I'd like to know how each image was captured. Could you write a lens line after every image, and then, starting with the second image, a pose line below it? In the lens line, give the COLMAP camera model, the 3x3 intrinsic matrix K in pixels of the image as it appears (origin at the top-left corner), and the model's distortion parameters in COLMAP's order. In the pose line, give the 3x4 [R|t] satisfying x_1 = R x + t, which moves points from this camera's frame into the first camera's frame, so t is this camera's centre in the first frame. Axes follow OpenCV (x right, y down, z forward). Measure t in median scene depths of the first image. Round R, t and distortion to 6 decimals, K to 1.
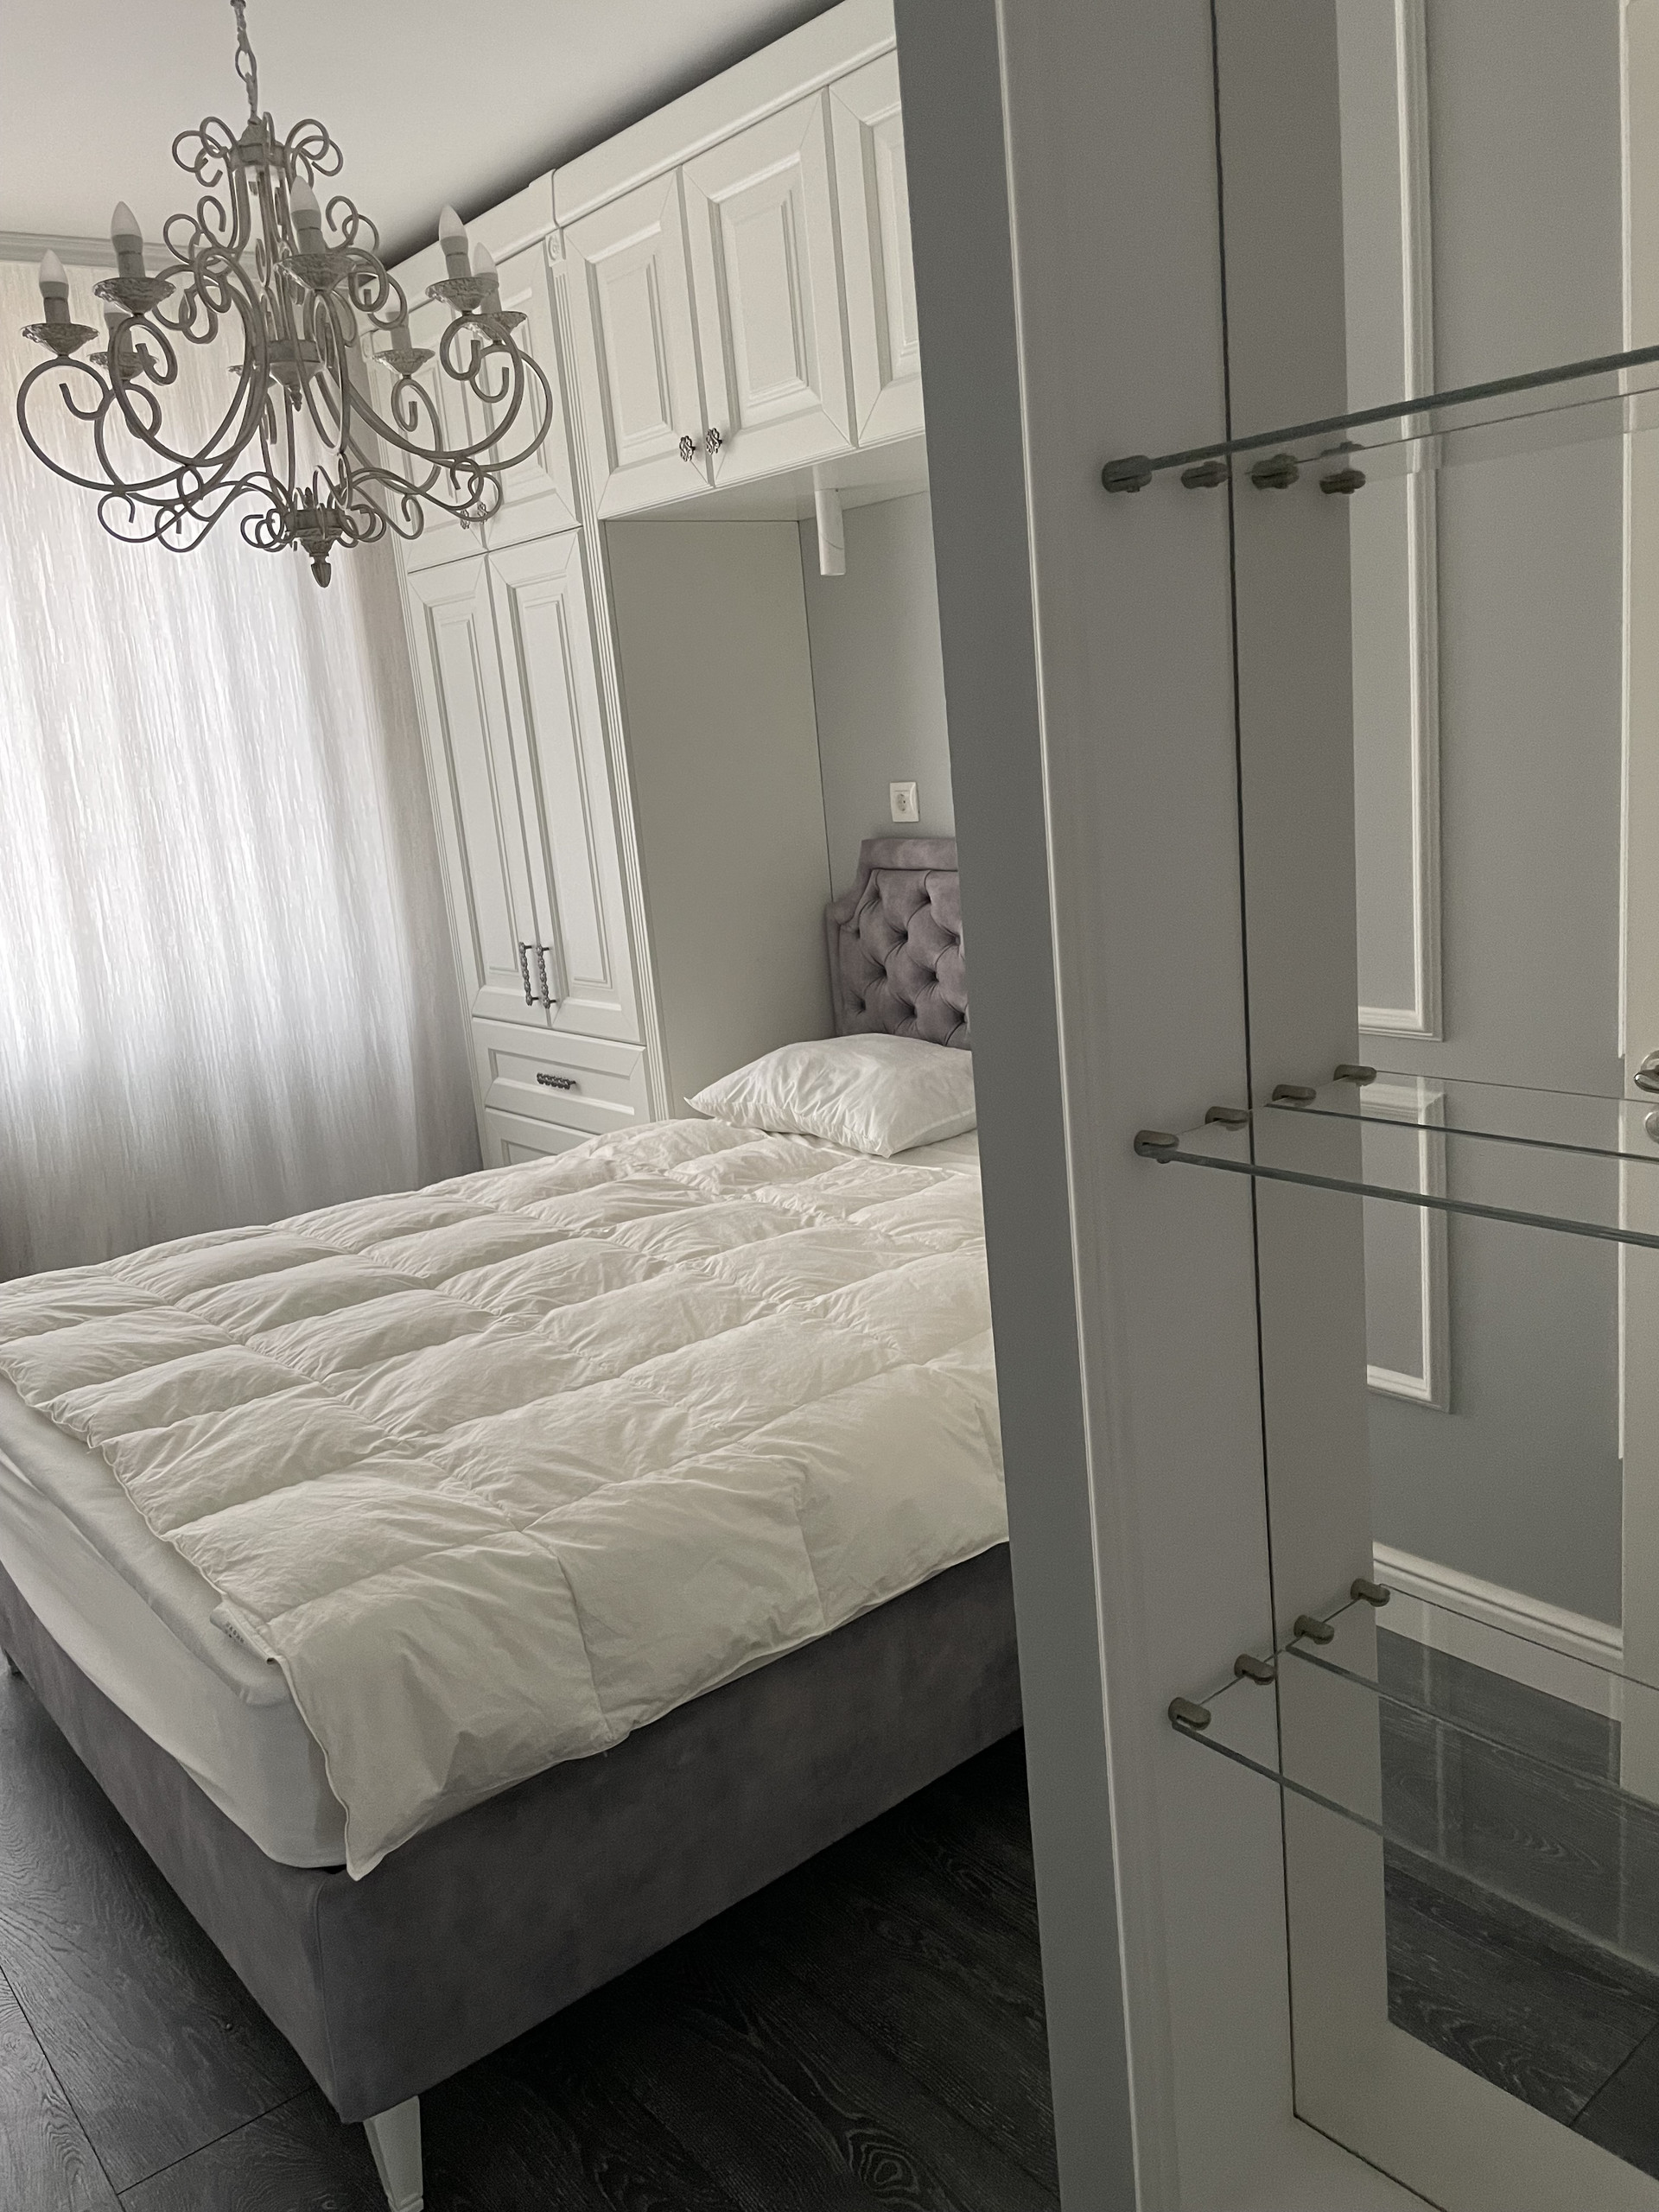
lens RADIAL K [[1664.6, 0, 838.9], [0, 1664.6, 1098.8], [0, 0, 1]] dist [0.069578, -0.087618]
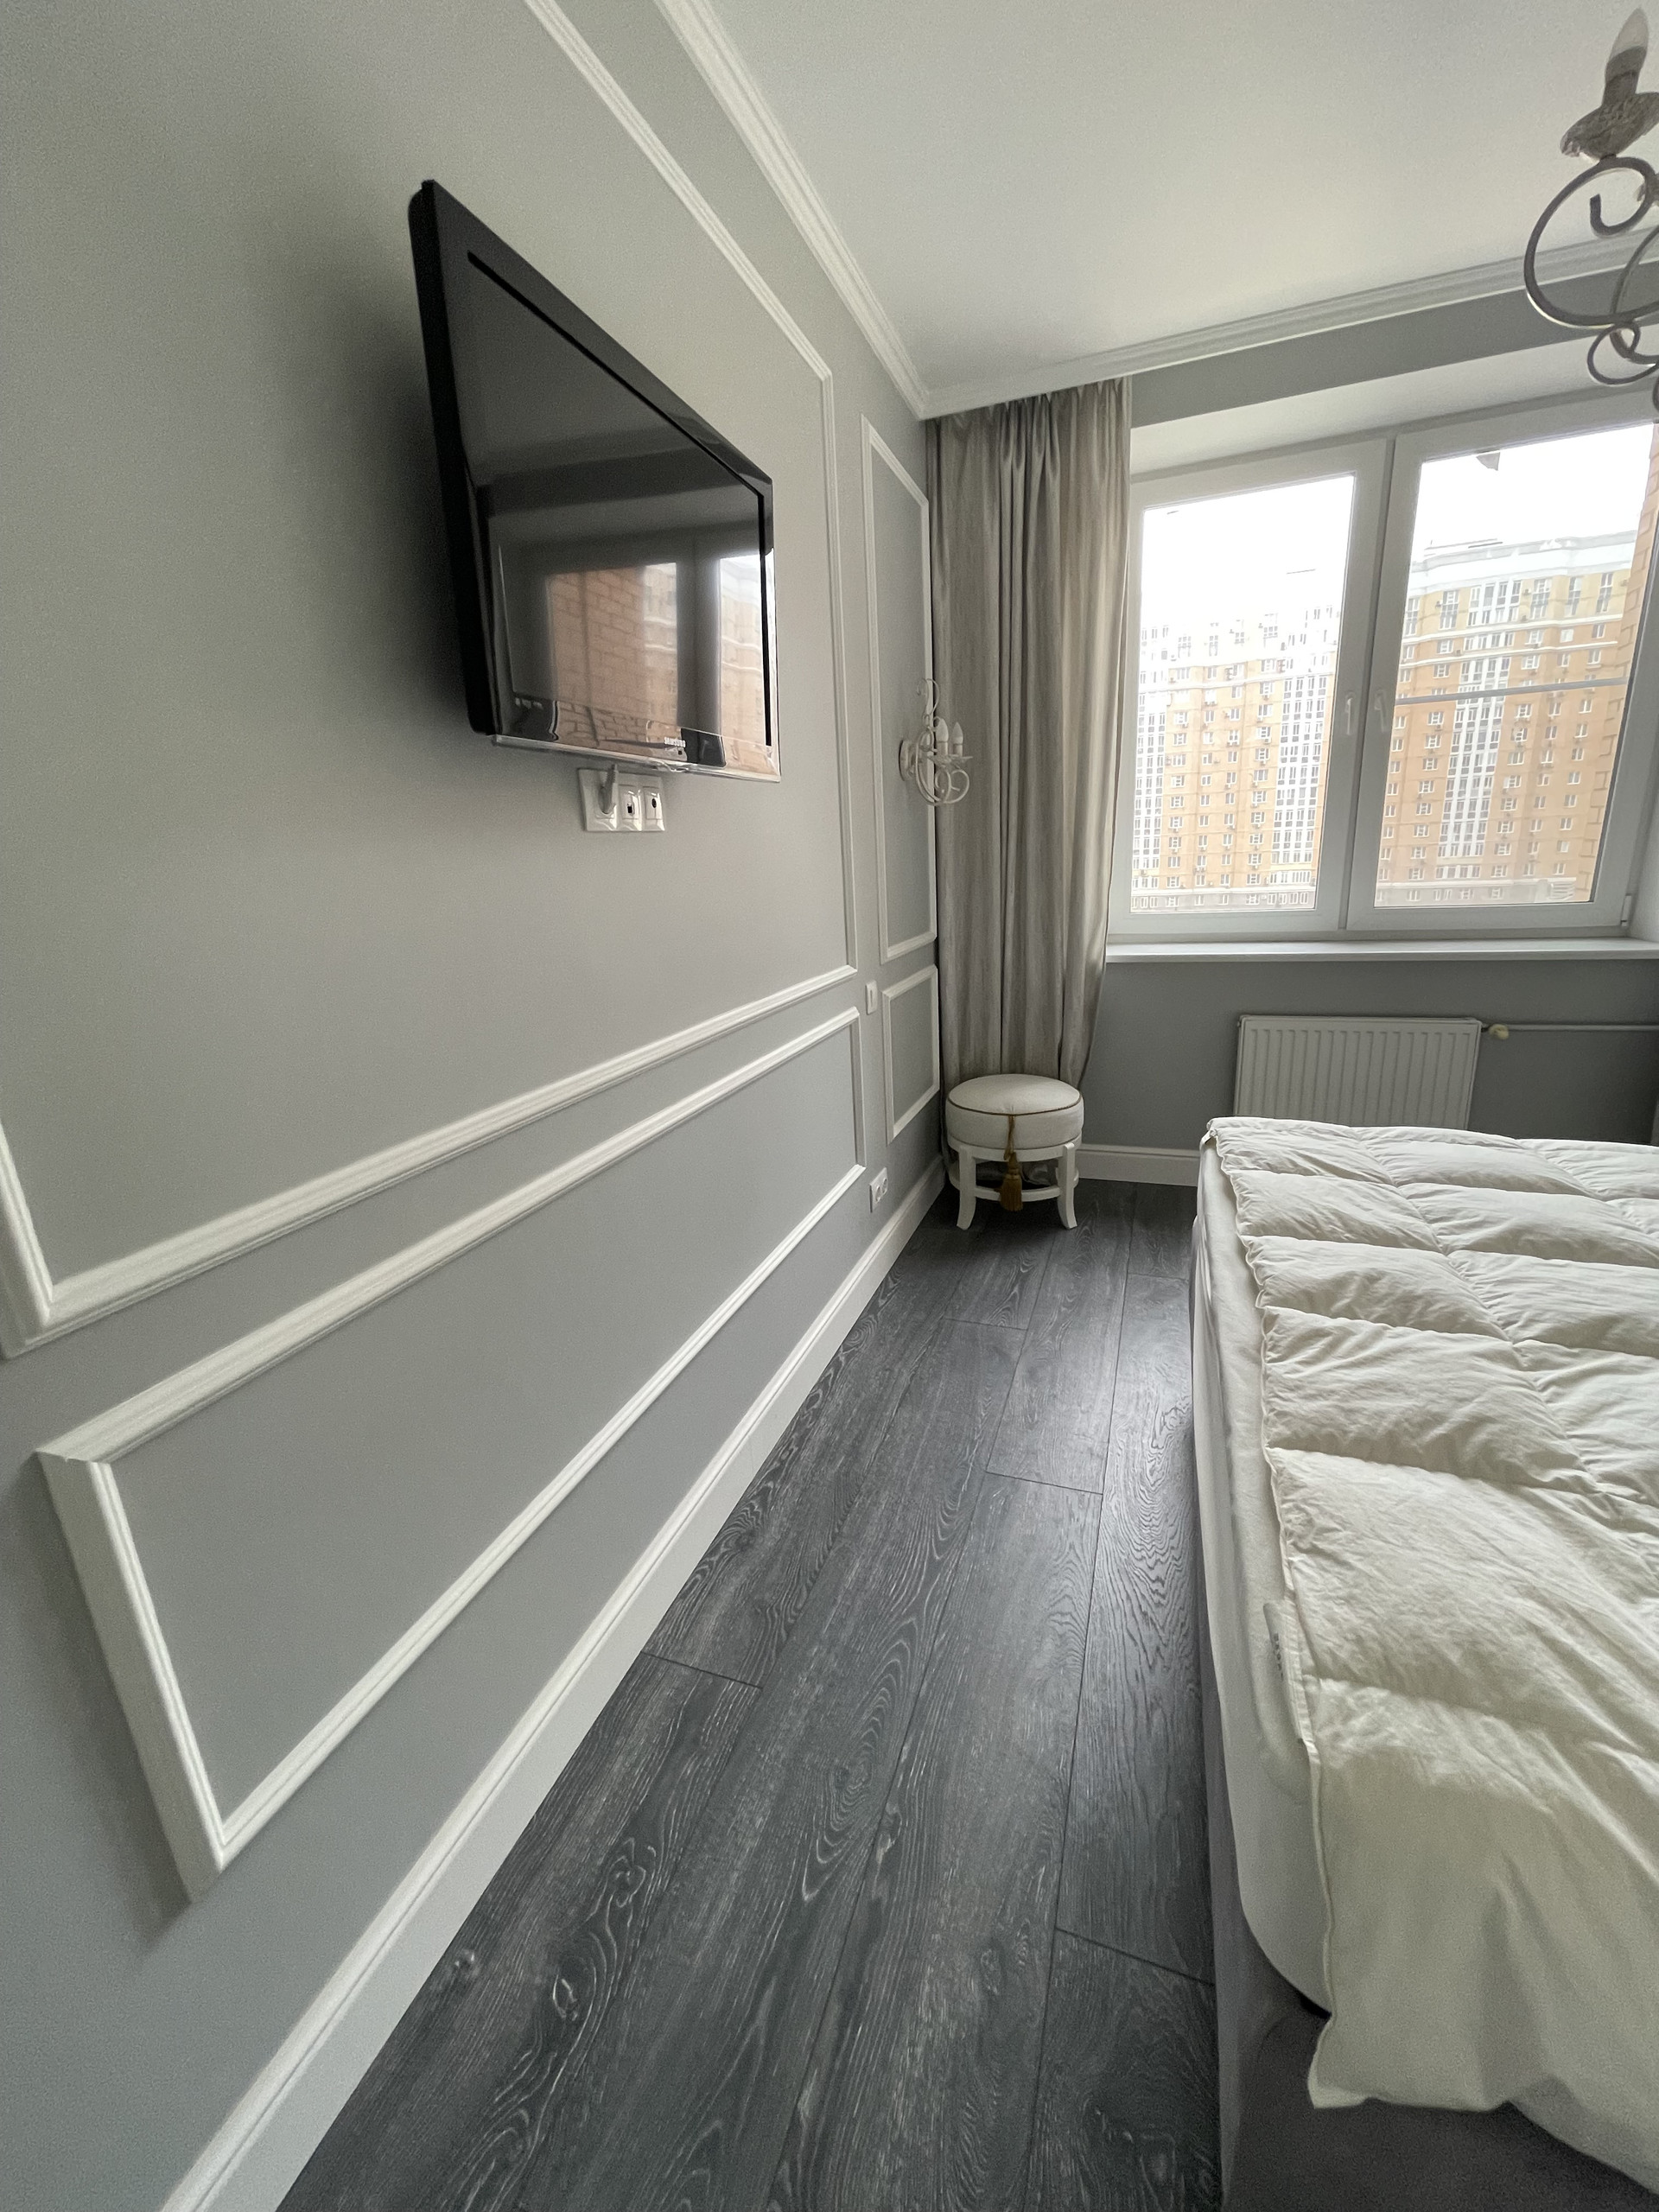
lens RADIAL K [[887.6, 0, 843.5], [0, 887.6, 1105.7], [0, 0, 1]] dist [0.001121, -0.000628]
pose [[0.517118, 0.292380, -0.804427, -0.142530], [-0.184389, 0.955833, 0.228877, 0.001627], [0.835817, 0.029972, 0.548190, 0.412331]]
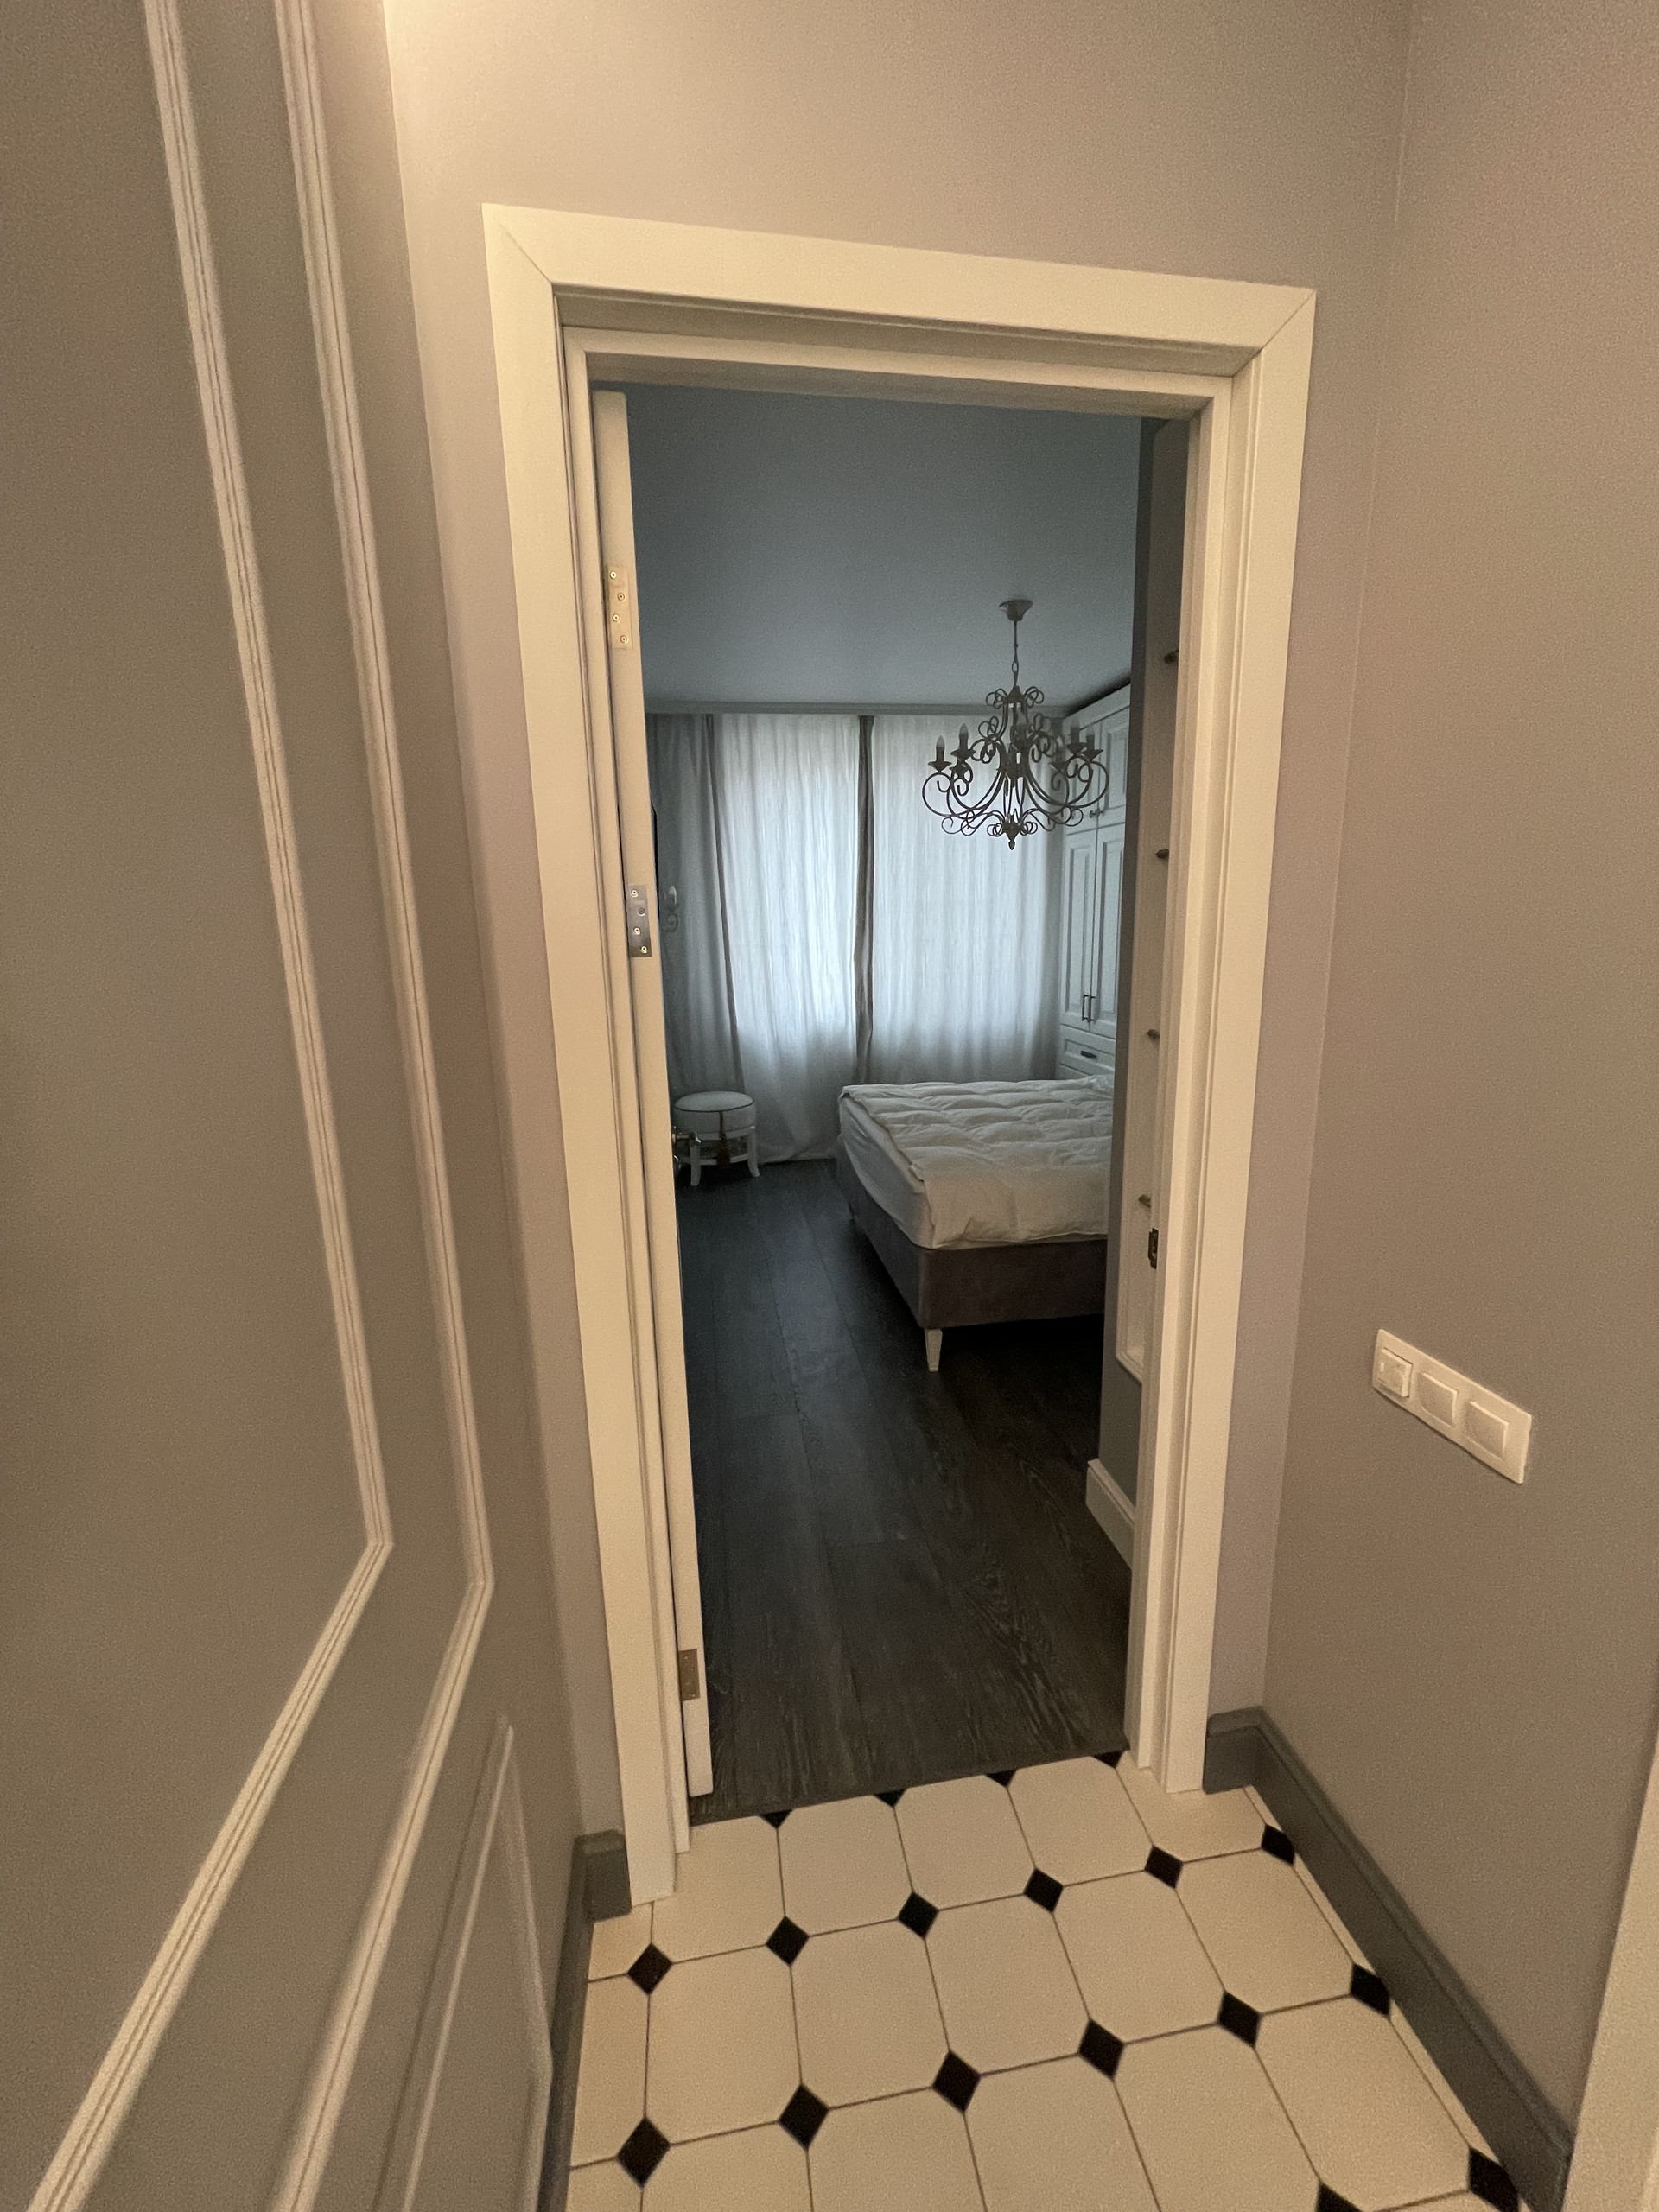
lens RADIAL K [[887.6, 0, 833.2], [0, 887.6, 1113.5], [0, 0, 1]] dist [0.001121, -0.000628]
pose [[0.858181, 0.175272, -0.482499, 0.236787], [-0.163774, 0.984271, 0.066255, 0.080232], [0.486523, 0.022162, 0.873387, -0.438415]]
